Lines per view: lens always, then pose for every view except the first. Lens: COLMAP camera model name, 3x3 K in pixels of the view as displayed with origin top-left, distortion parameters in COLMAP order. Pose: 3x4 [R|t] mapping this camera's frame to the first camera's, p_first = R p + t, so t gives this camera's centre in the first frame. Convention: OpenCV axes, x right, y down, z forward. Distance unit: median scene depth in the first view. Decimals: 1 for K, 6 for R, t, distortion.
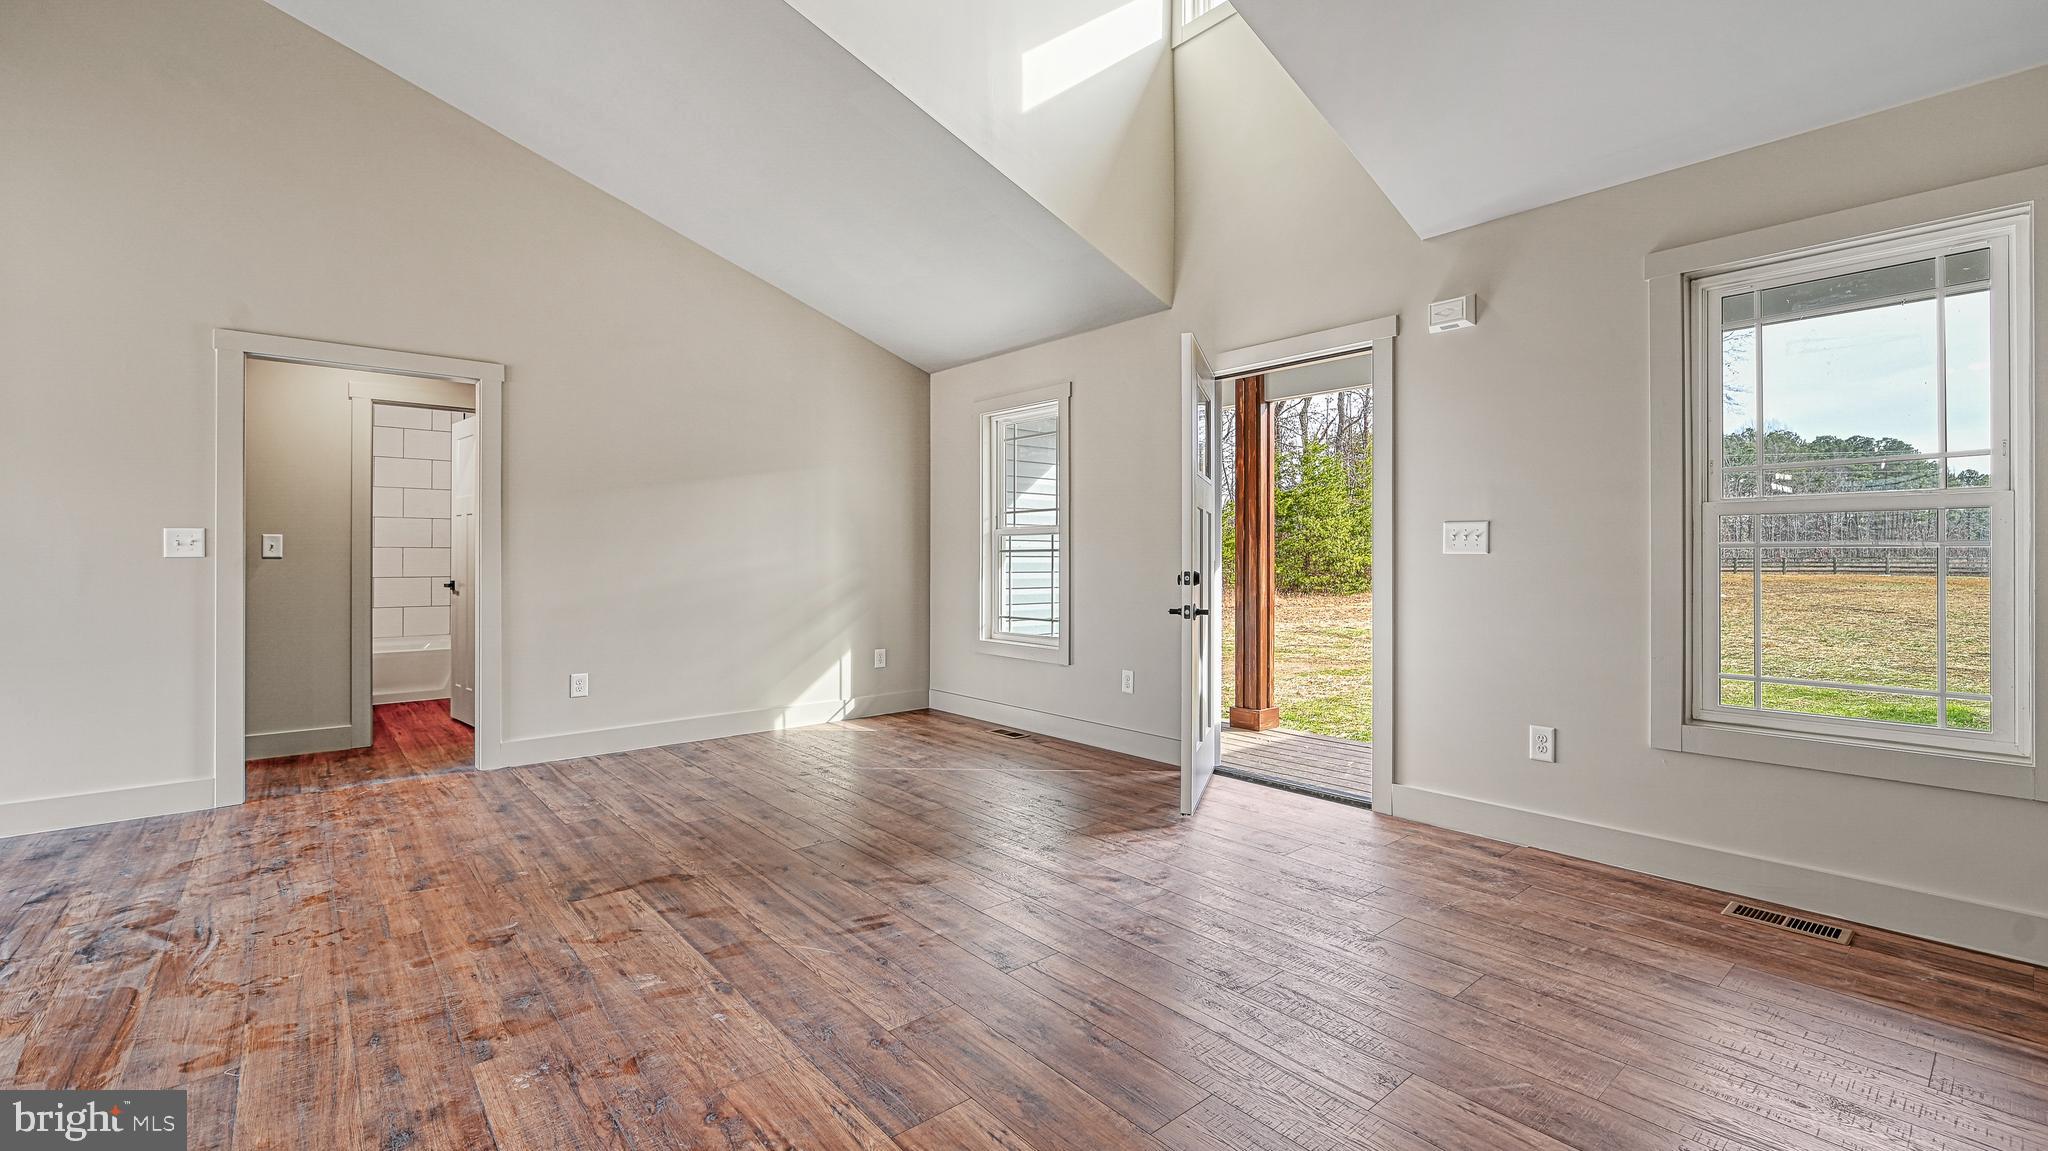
lens RADIAL K [[856.5, 0, 1028.9], [0, 856.5, 549.1], [0, 0, 1]] dist [0.000551, -0.000007]
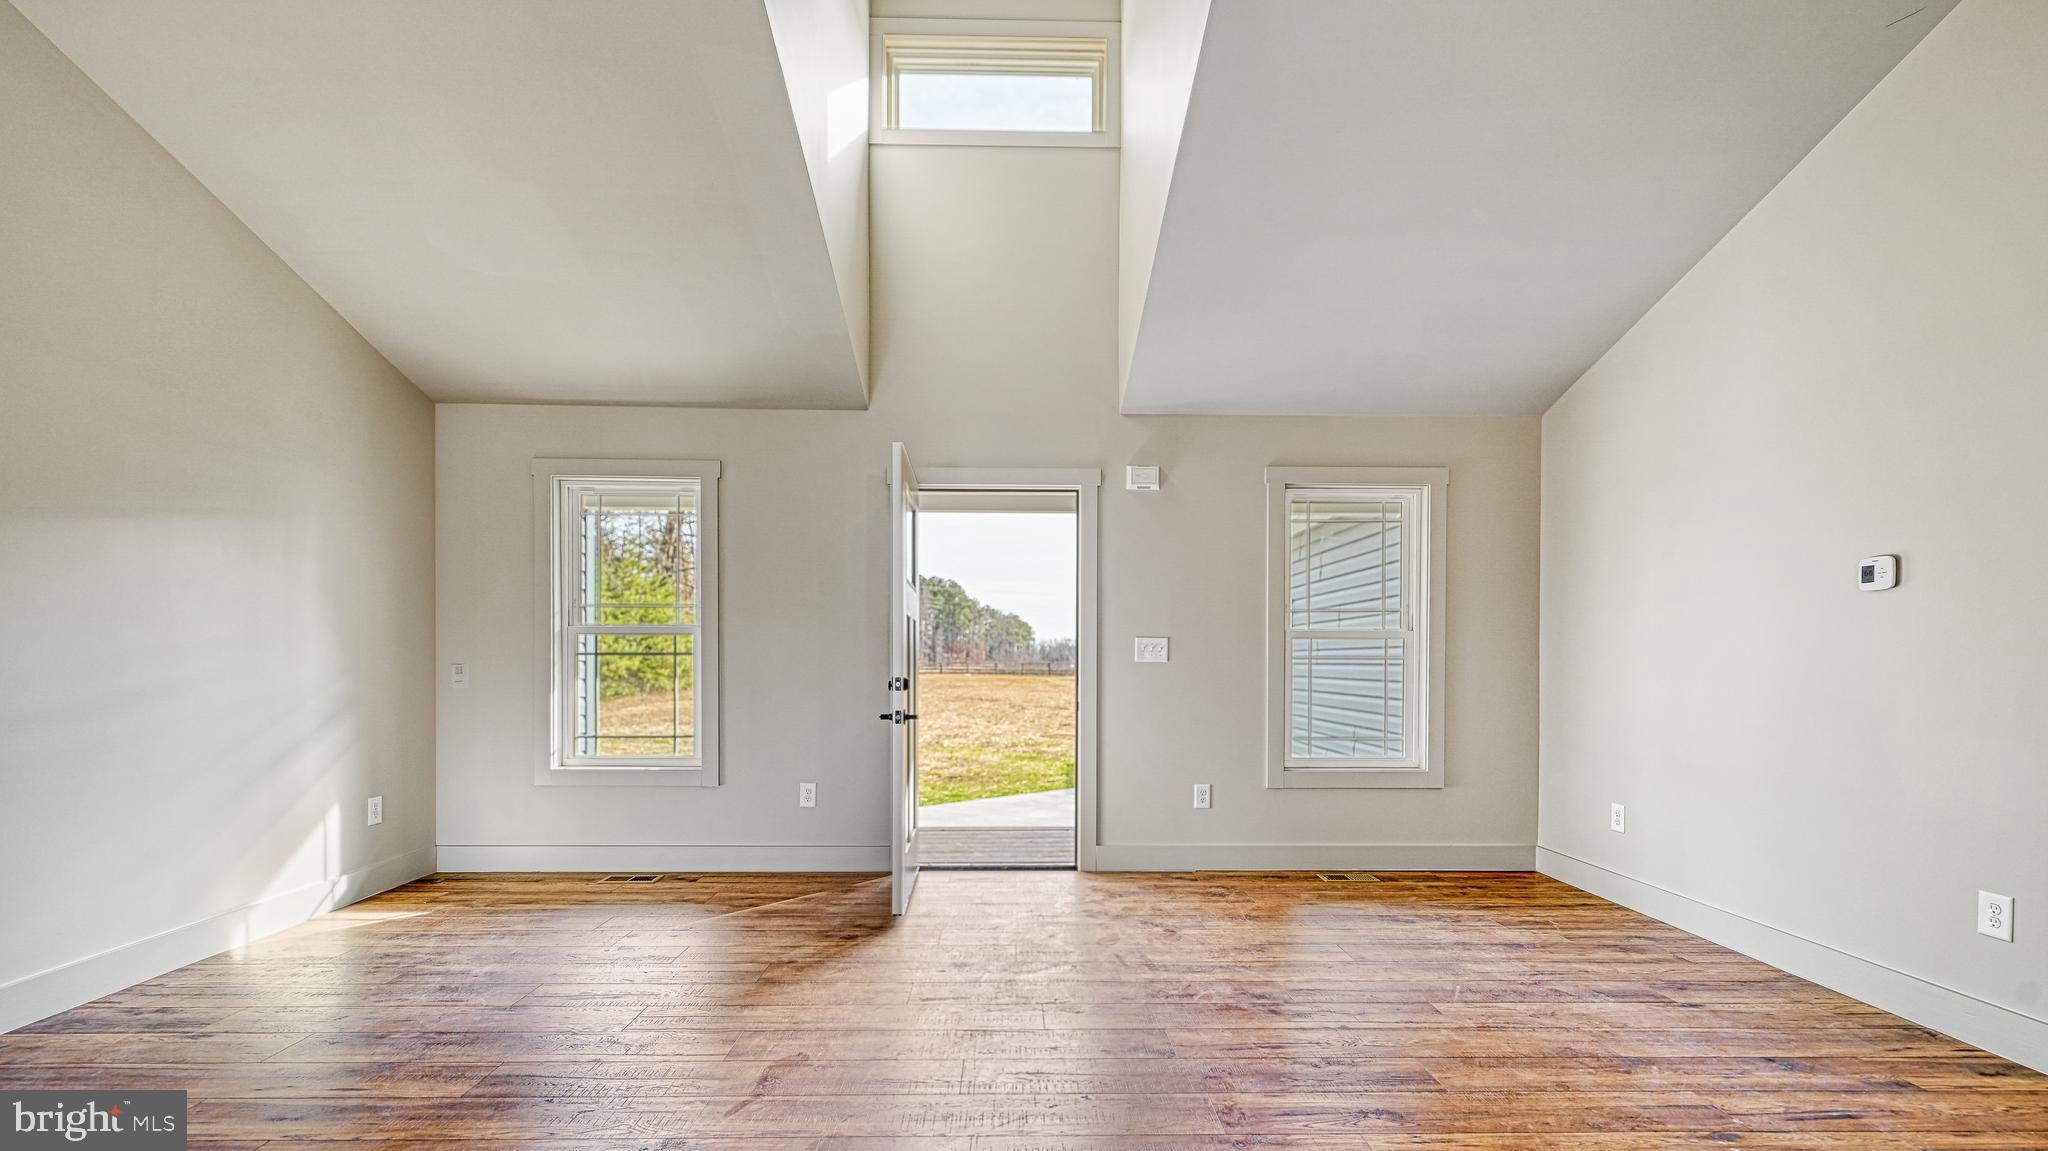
lens RADIAL K [[841.2, 0, 1019.3], [0, 841.2, 666.7], [0, 0, 1]] dist [-0.000404, 0.000080]
pose [[0.643093, 0.001772, 0.765786, -0.626862], [-0.011006, 0.999915, 0.006930, 0.006795], [-0.765709, -0.012885, 0.643058, 0.325423]]
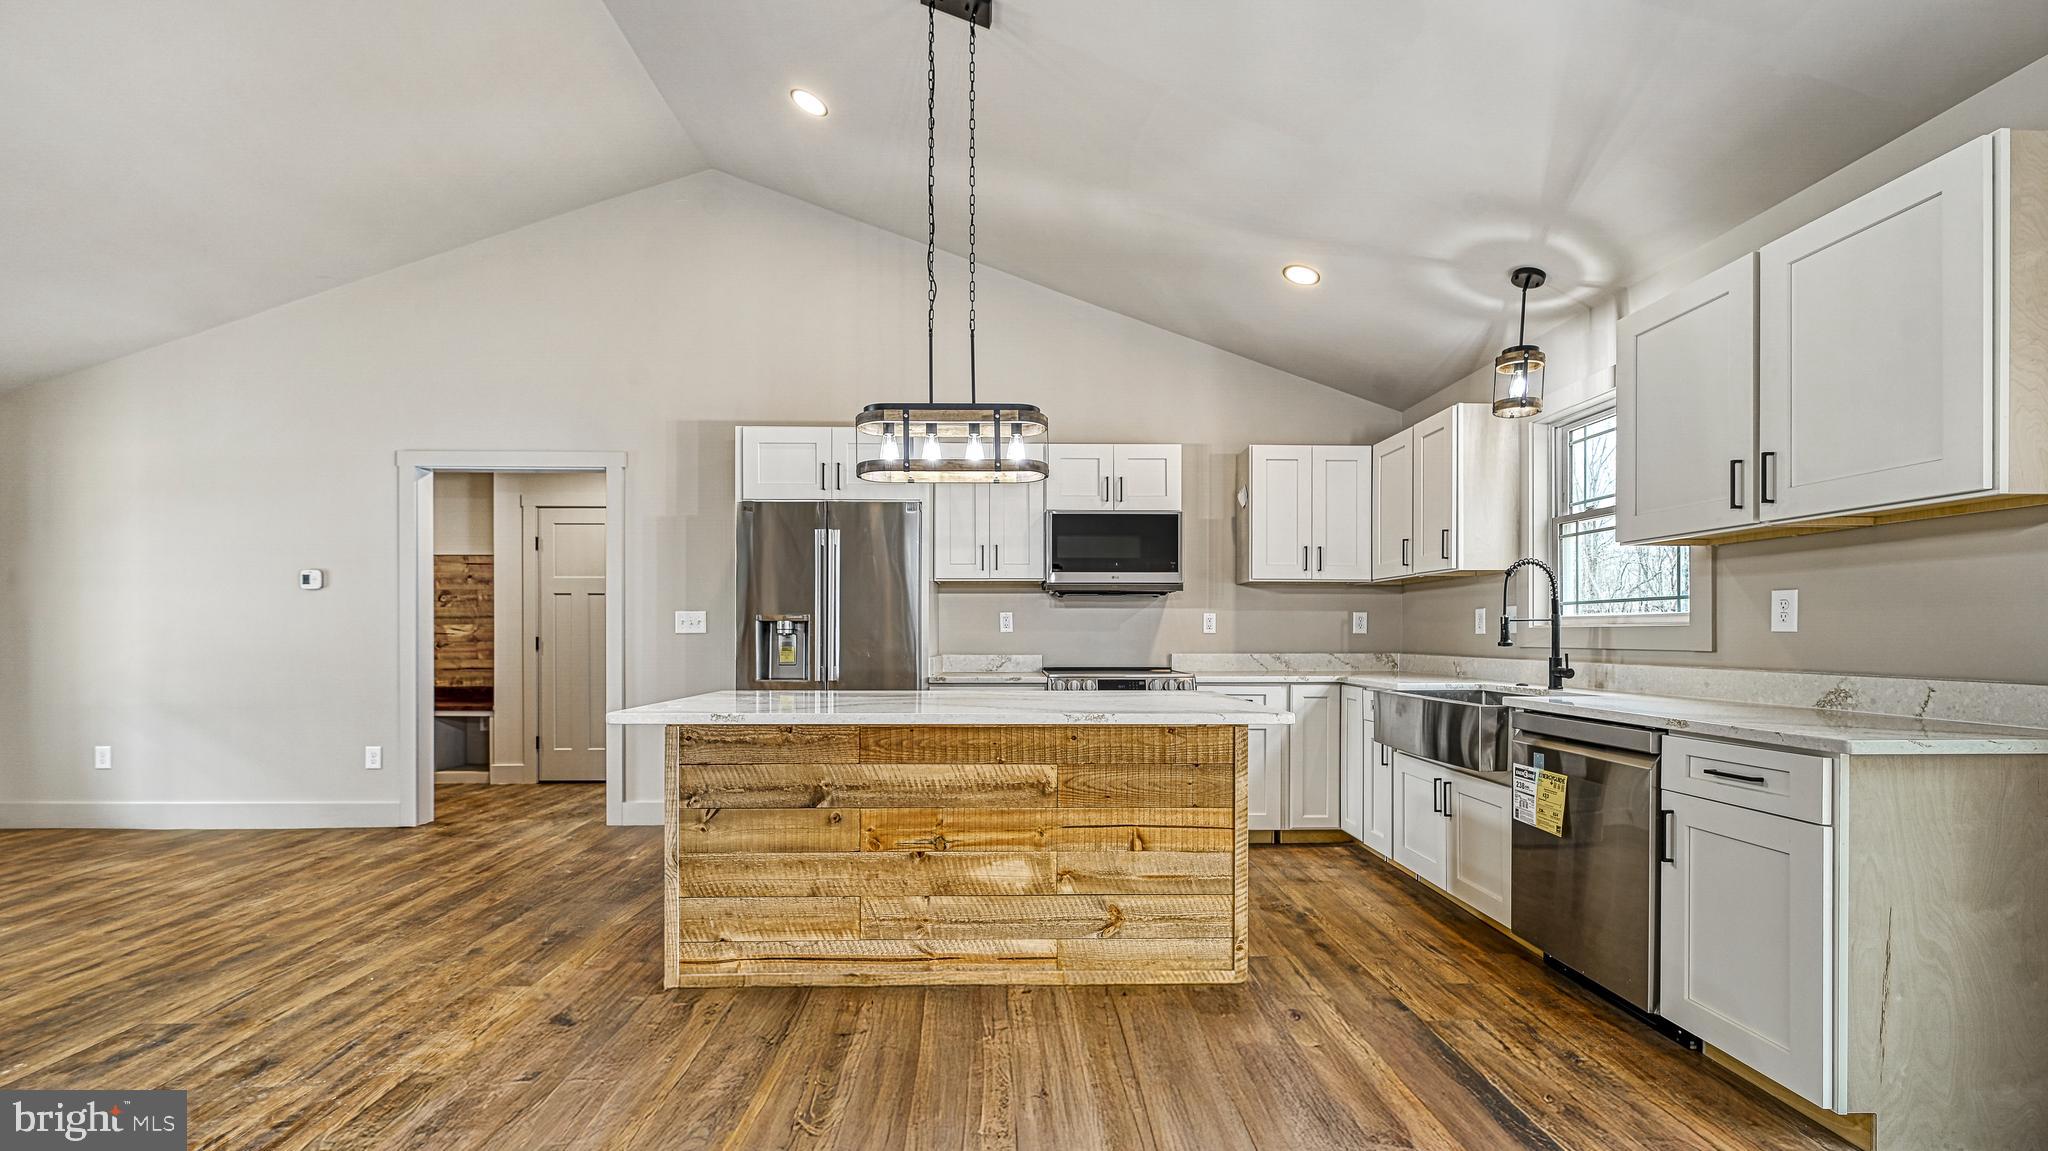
lens RADIAL K [[829.3, 0, 1024.5], [0, 829.3, 634.7], [0, 0, 1]] dist [0.000426, 0.000071]
pose [[-0.773643, 0.000481, 0.633622, -1.280519], [-0.004081, 0.999975, -0.005742, 0.009947], [-0.633609, -0.007029, -0.773621, 0.530036]]
